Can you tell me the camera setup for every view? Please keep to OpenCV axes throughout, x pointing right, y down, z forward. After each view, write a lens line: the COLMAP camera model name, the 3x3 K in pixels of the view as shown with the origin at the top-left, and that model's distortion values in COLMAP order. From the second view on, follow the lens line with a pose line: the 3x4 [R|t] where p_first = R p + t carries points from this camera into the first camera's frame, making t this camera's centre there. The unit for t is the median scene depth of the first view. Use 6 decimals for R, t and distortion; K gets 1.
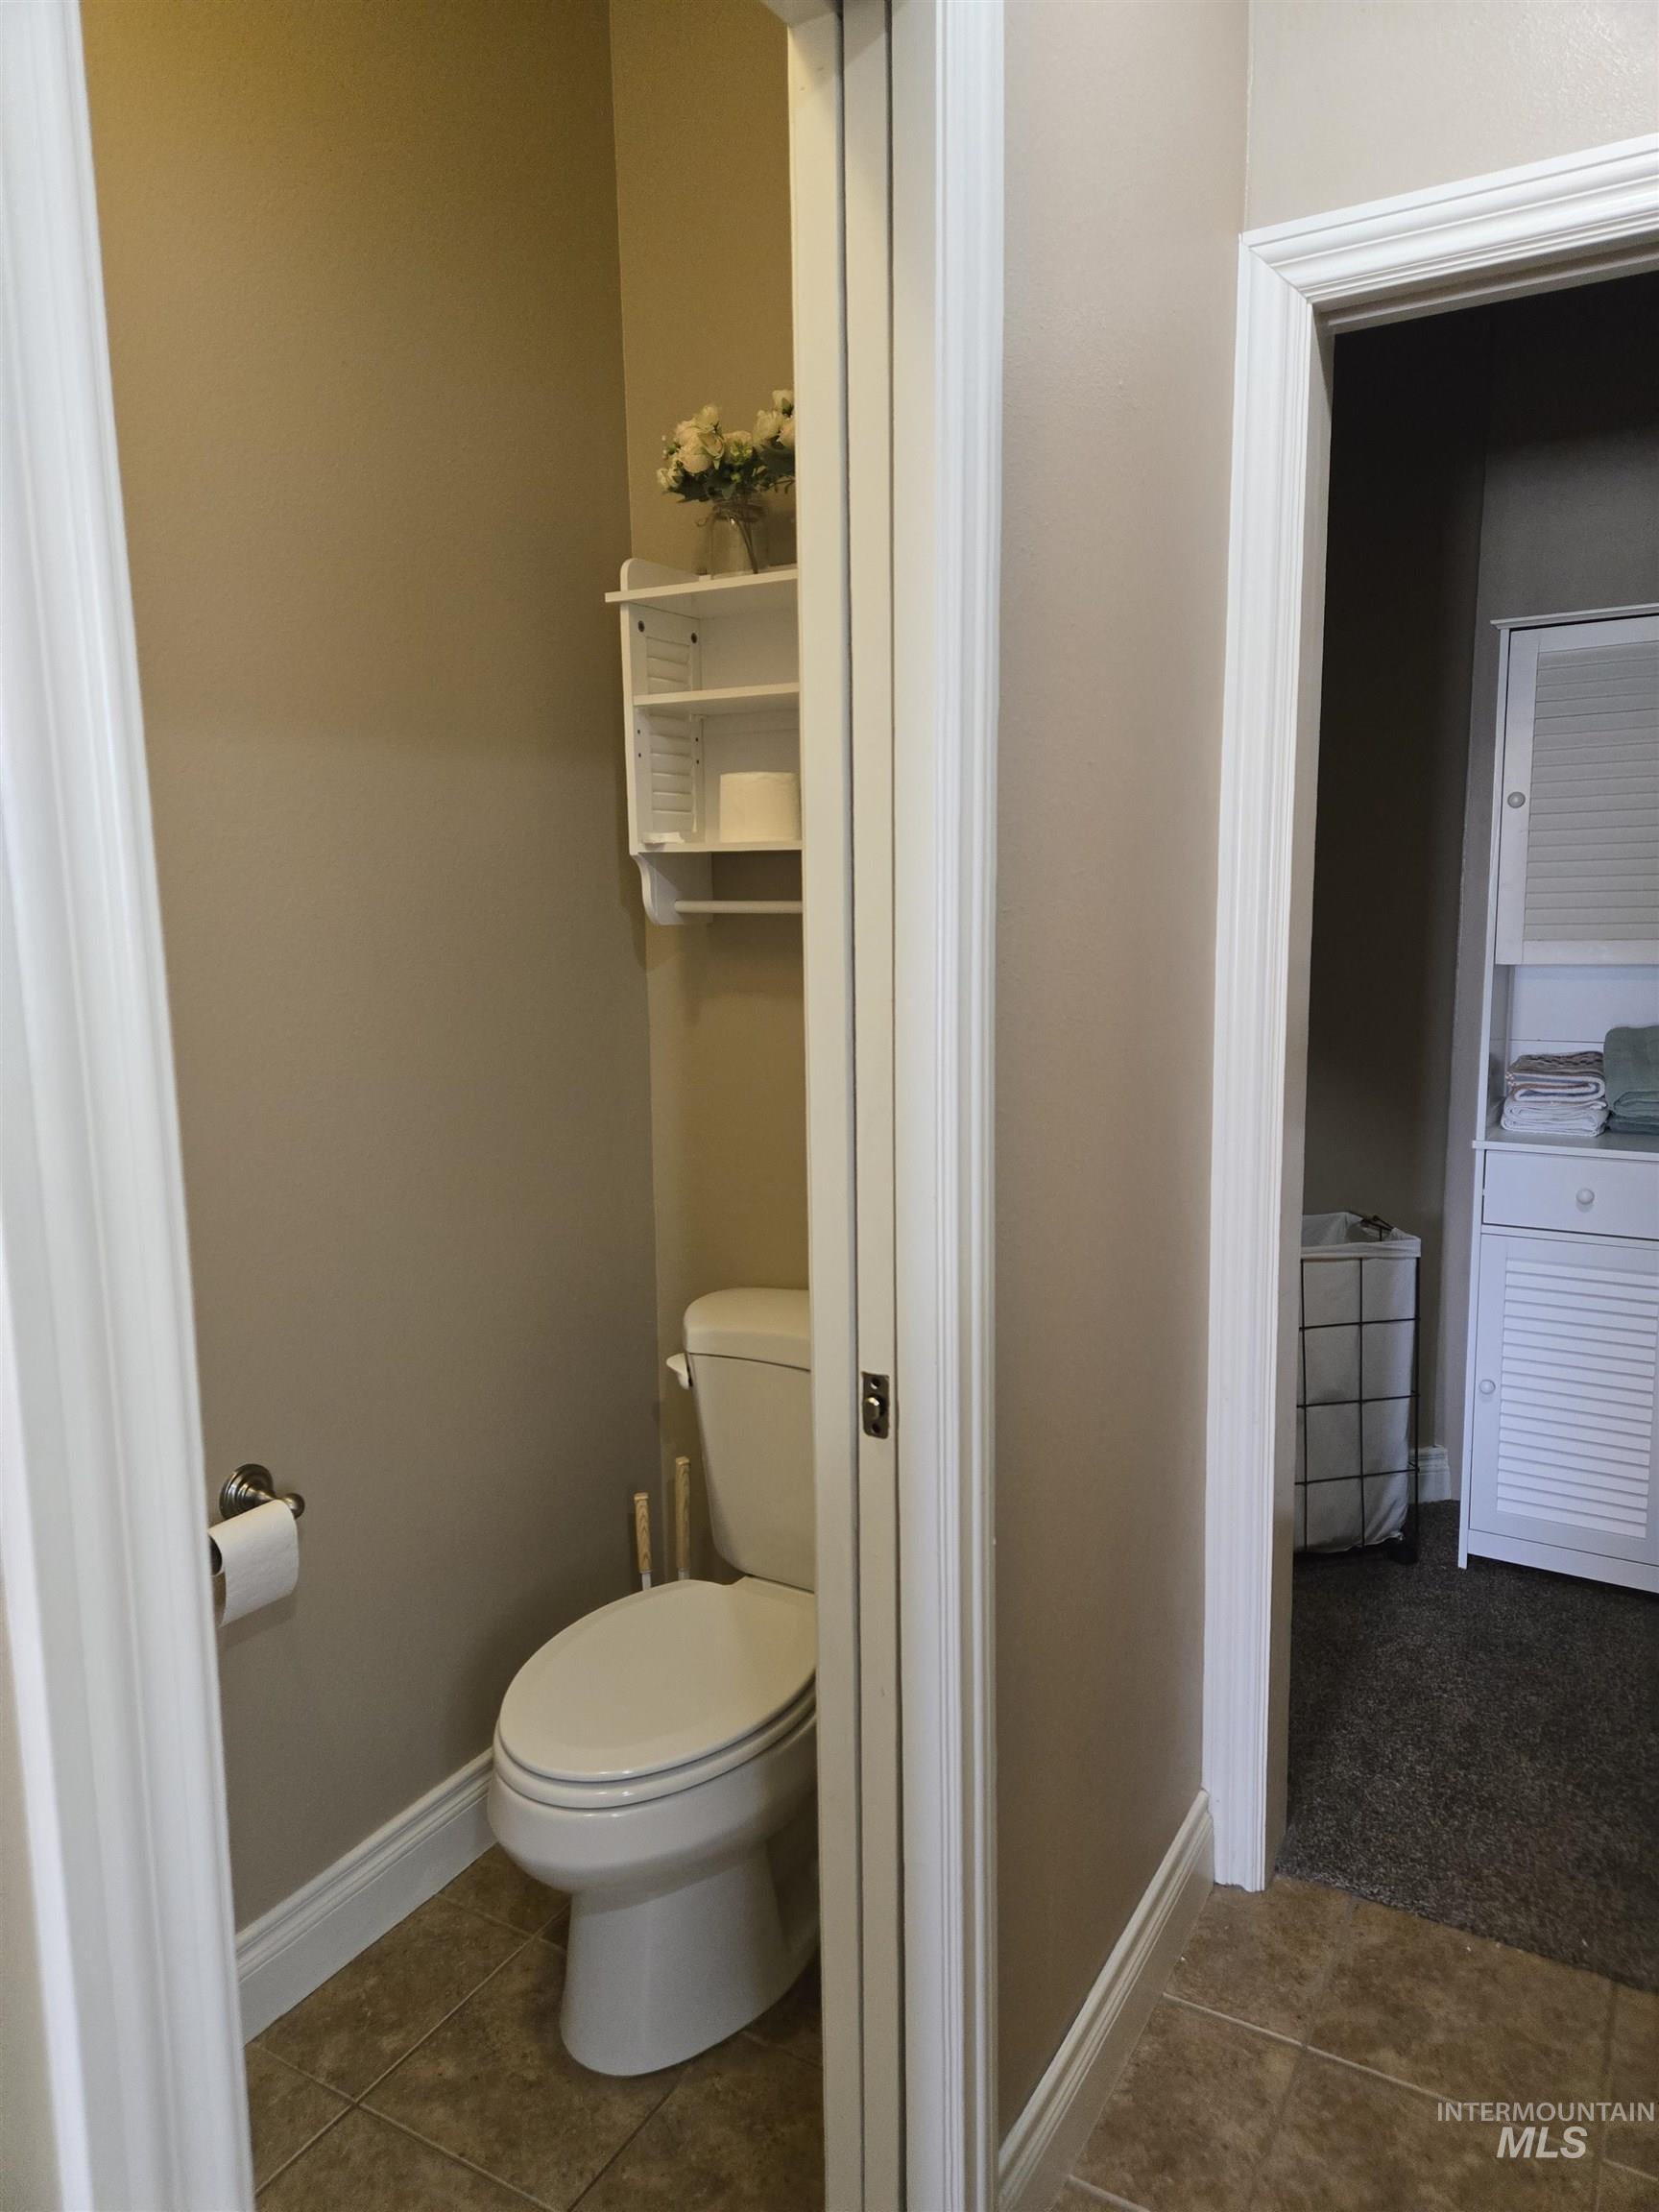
lens RADIAL K [[1461.5, 0, 826.2], [0, 1461.5, 1099.7], [0, 0, 1]] dist [0.021477, -0.015074]
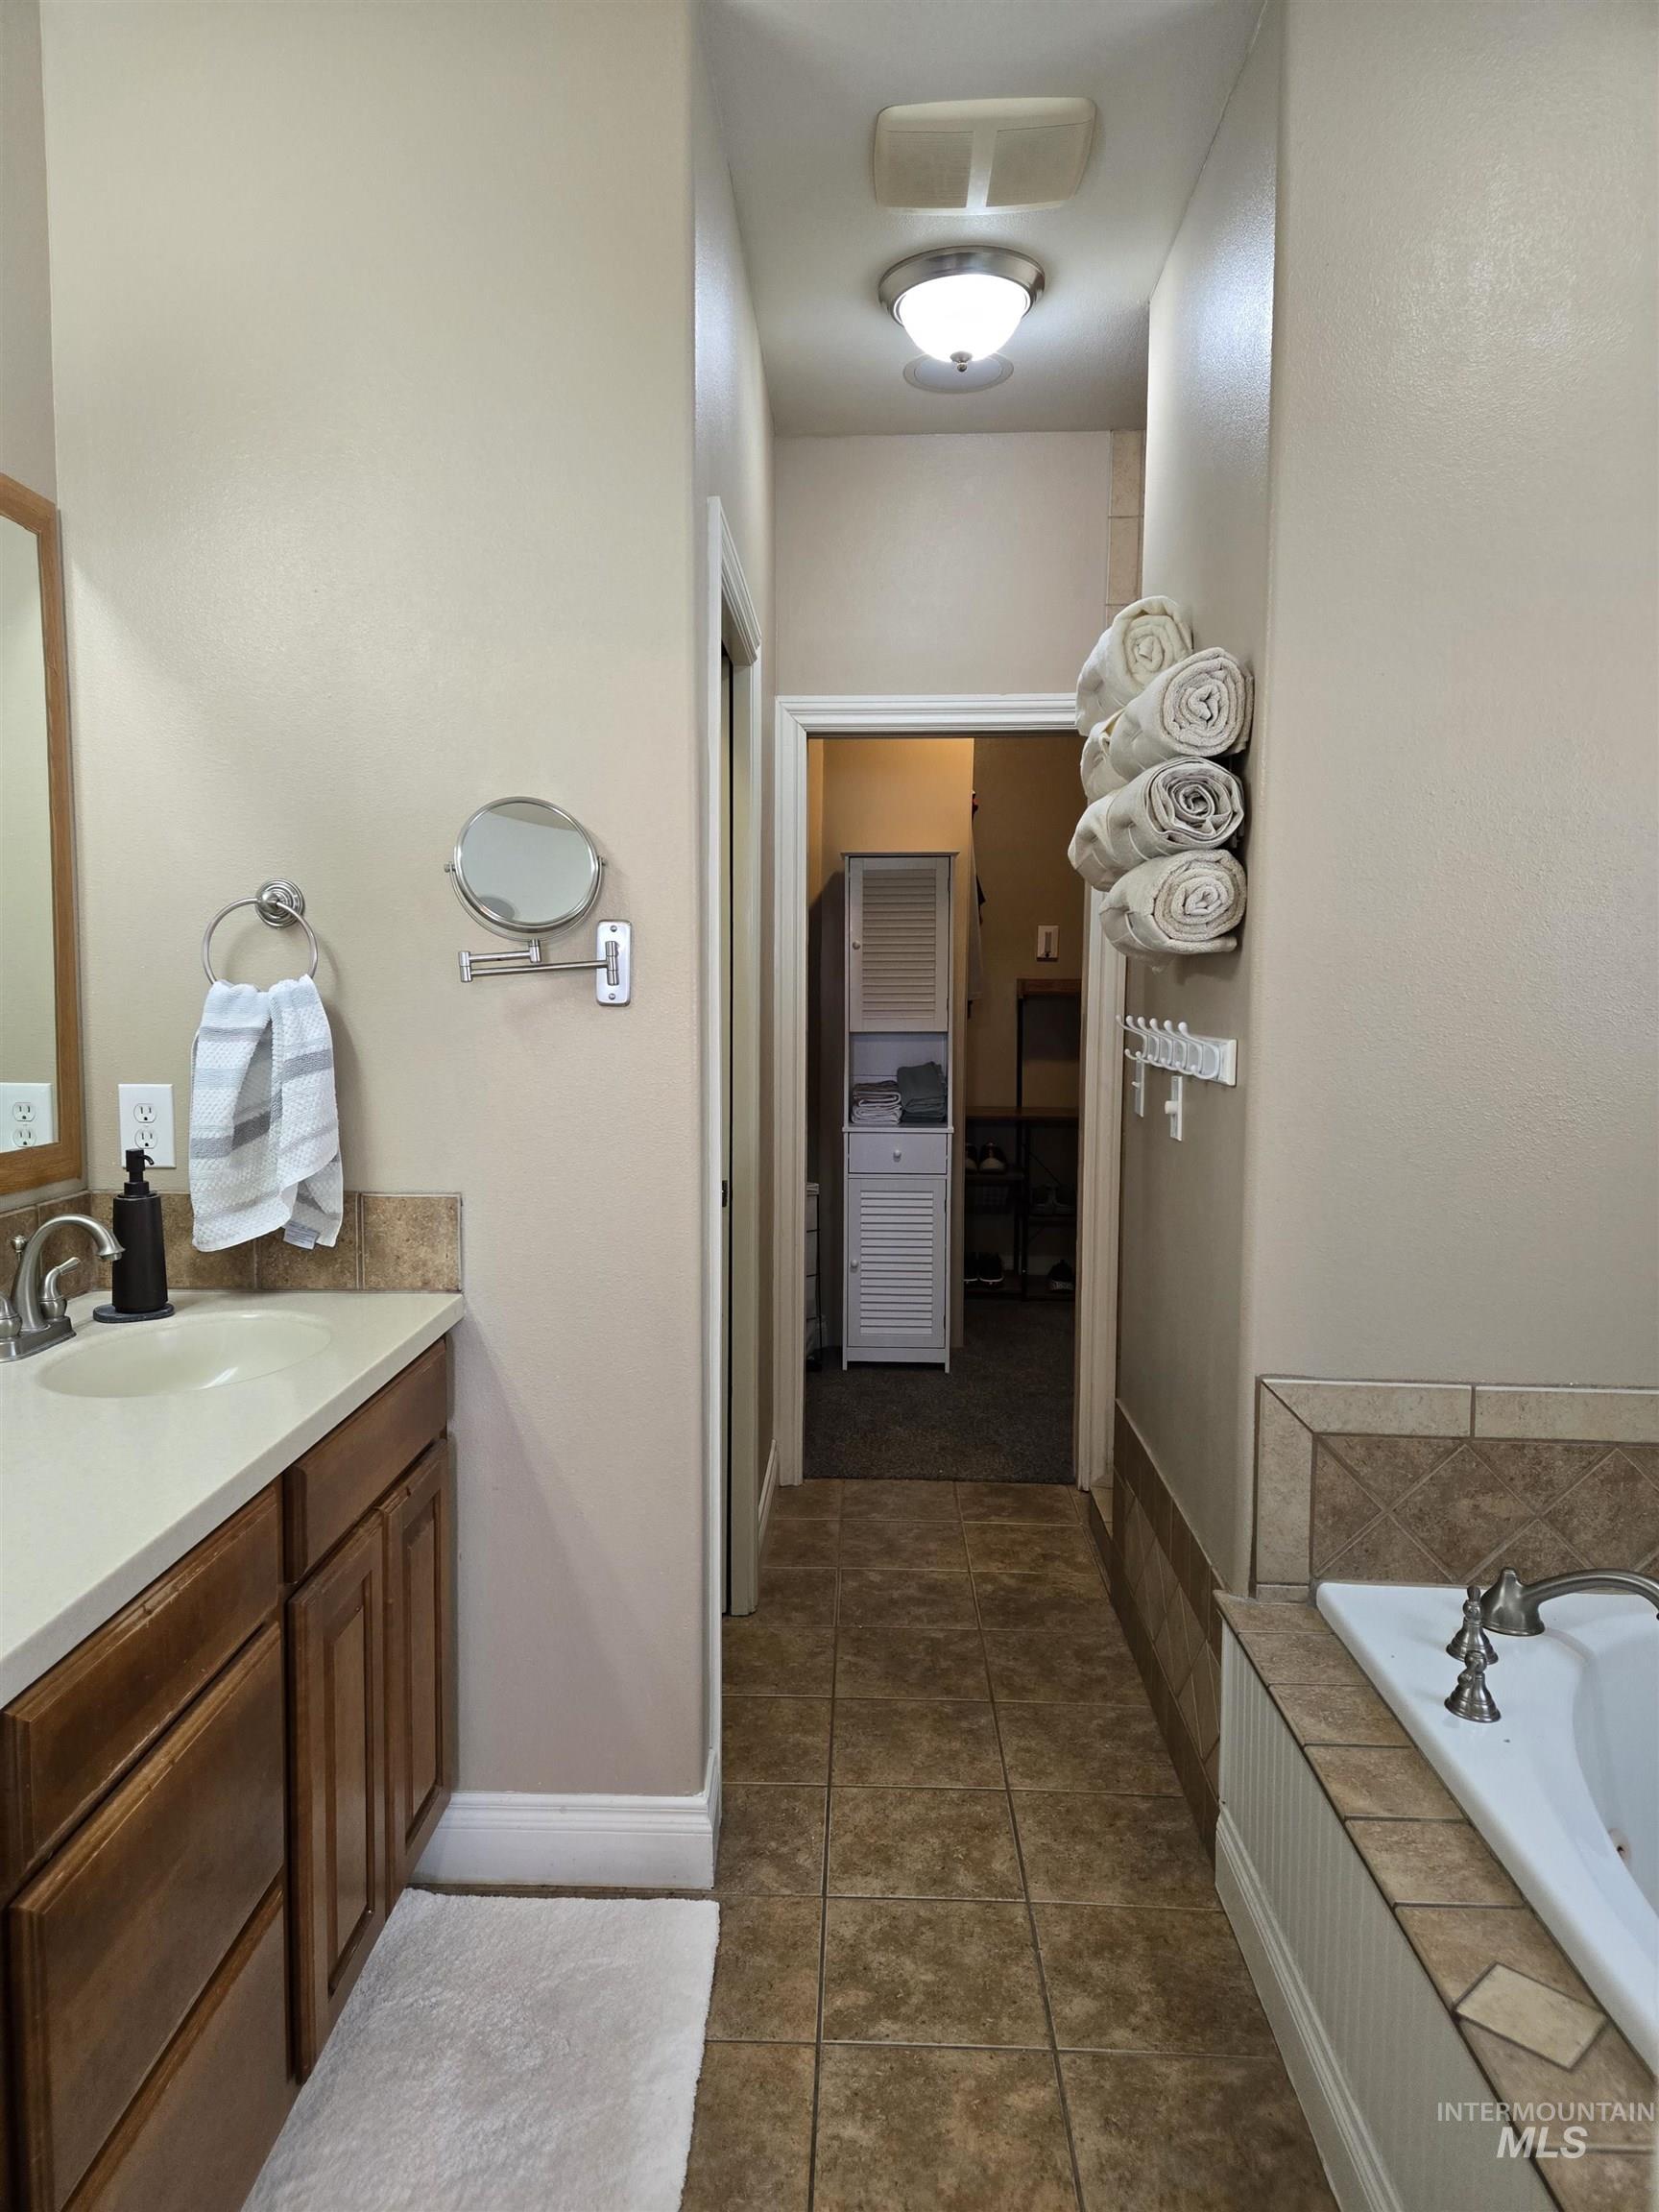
lens RADIAL K [[1461.5, 0, 820.6], [0, 1461.5, 1098.4], [0, 0, 1]] dist [0.021477, -0.015074]
pose [[0.872332, -0.017420, 0.488604, -0.483034], [0.053921, 0.996697, -0.060733, 0.103055], [-0.485932, 0.079325, 0.870389, -0.590824]]
